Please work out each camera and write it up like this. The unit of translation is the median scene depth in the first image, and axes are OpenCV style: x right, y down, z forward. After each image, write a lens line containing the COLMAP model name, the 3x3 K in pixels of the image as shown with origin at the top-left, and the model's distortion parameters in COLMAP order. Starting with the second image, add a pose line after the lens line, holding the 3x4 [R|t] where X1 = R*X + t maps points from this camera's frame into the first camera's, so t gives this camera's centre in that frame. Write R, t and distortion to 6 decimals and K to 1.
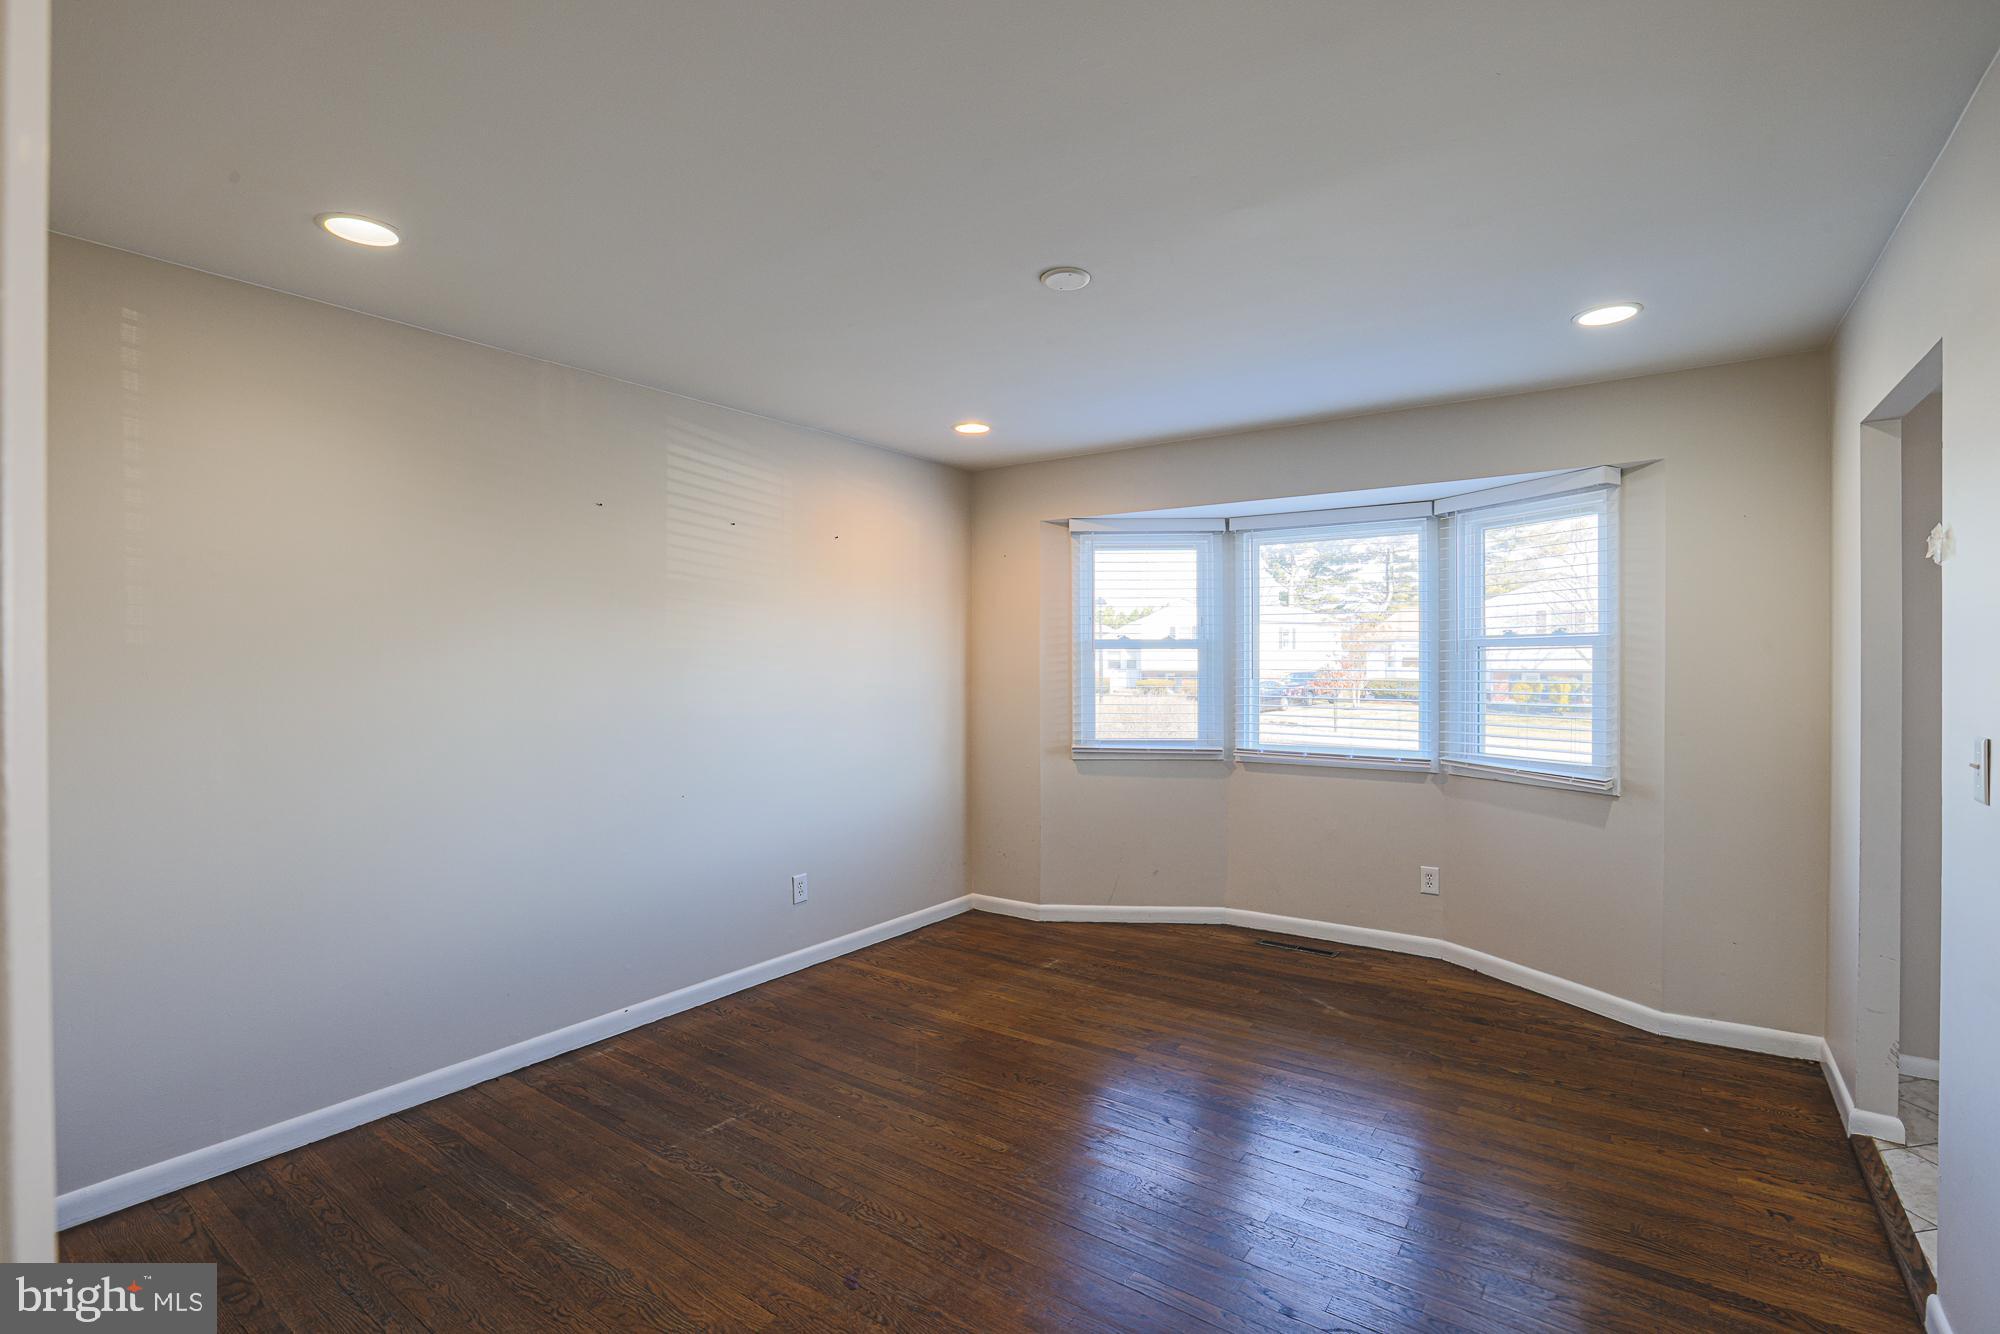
lens RADIAL K [[932.1, 0, 1001.3], [0, 932.1, 673.5], [0, 0, 1]] dist [-0.037790, 0.012718]
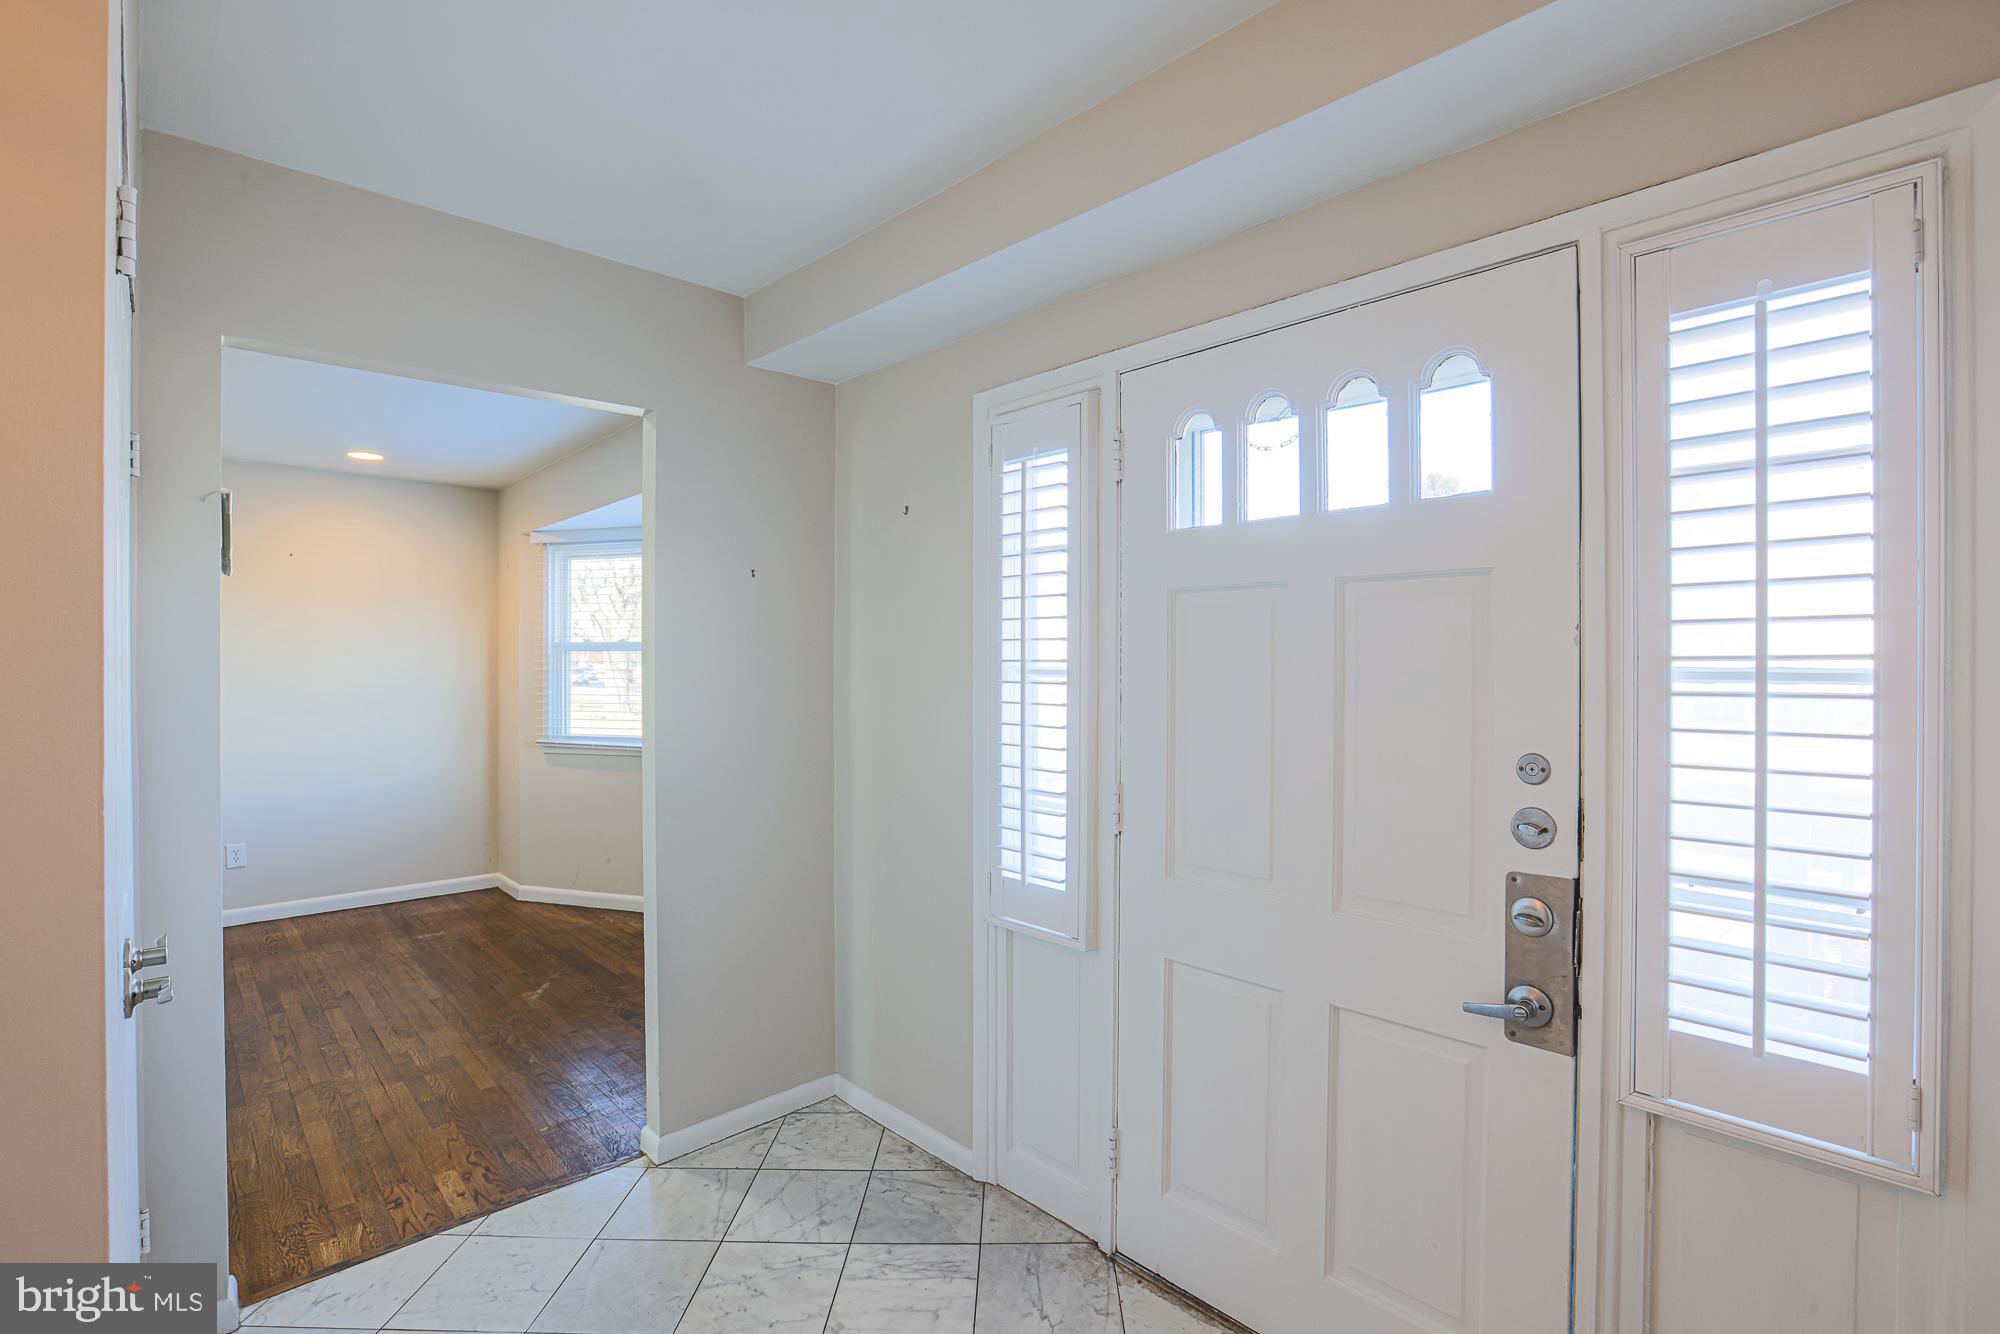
lens RADIAL K [[932.1, 0, 984.7], [0, 932.1, 664.9], [0, 0, 1]] dist [-0.037790, 0.012718]
pose [[0.975843, -0.001542, -0.218469, 0.931121], [0.000391, 0.999986, -0.005311, -0.004931], [0.218474, 0.005098, 0.975829, 0.069173]]
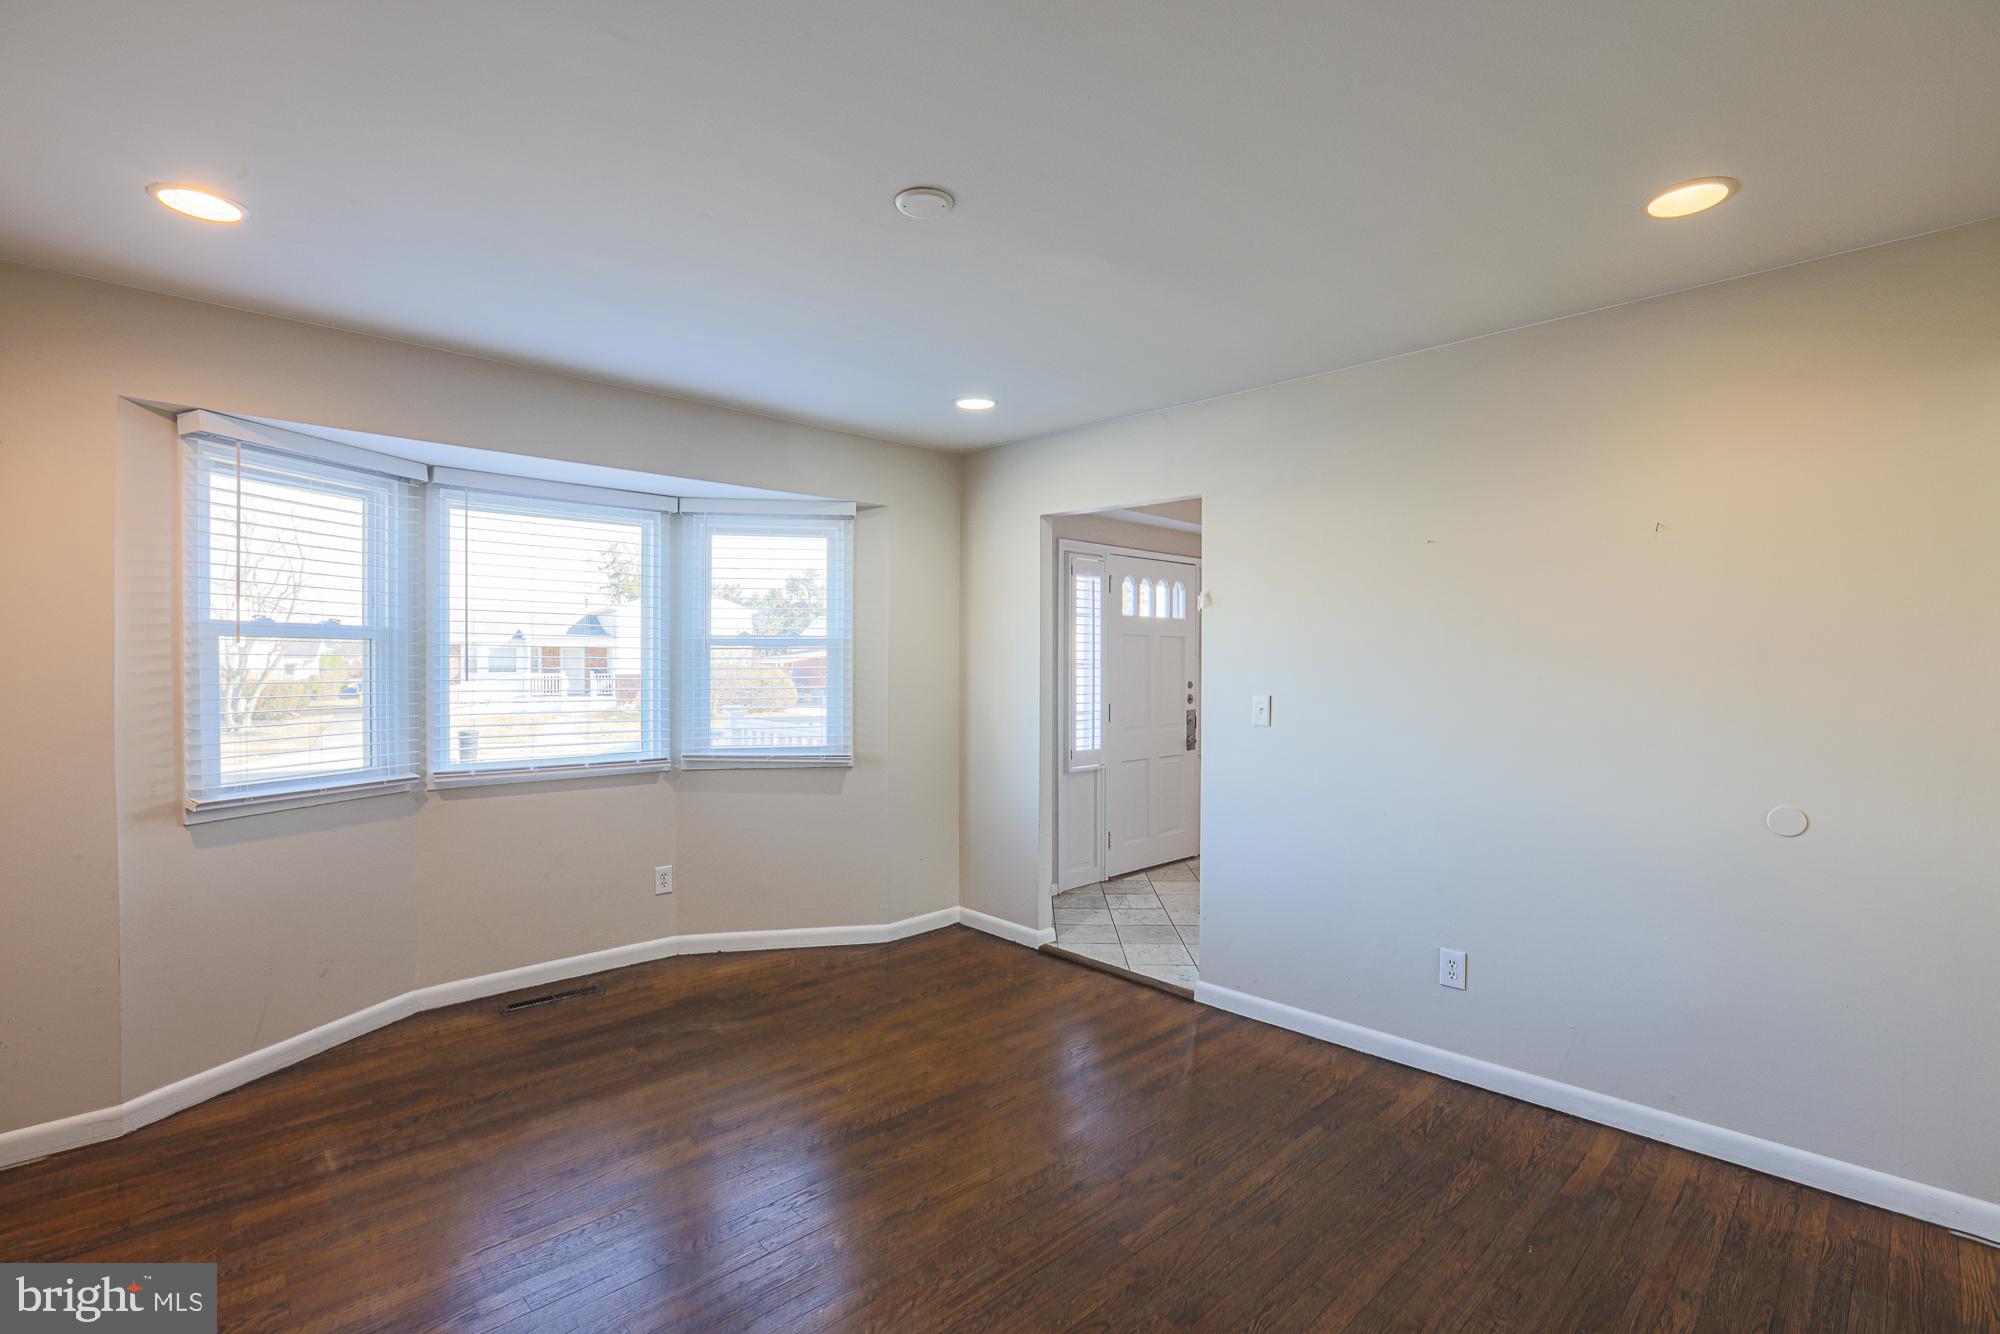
lens RADIAL K [[932.1, 0, 1015.7], [0, 932.1, 660.4], [0, 0, 1]] dist [-0.037790, 0.012718]
pose [[0.178752, 0.001424, 0.983893, -0.440300], [0.007341, 0.999969, -0.002781, -0.005205], [-0.983867, 0.007720, 0.178736, 0.452002]]
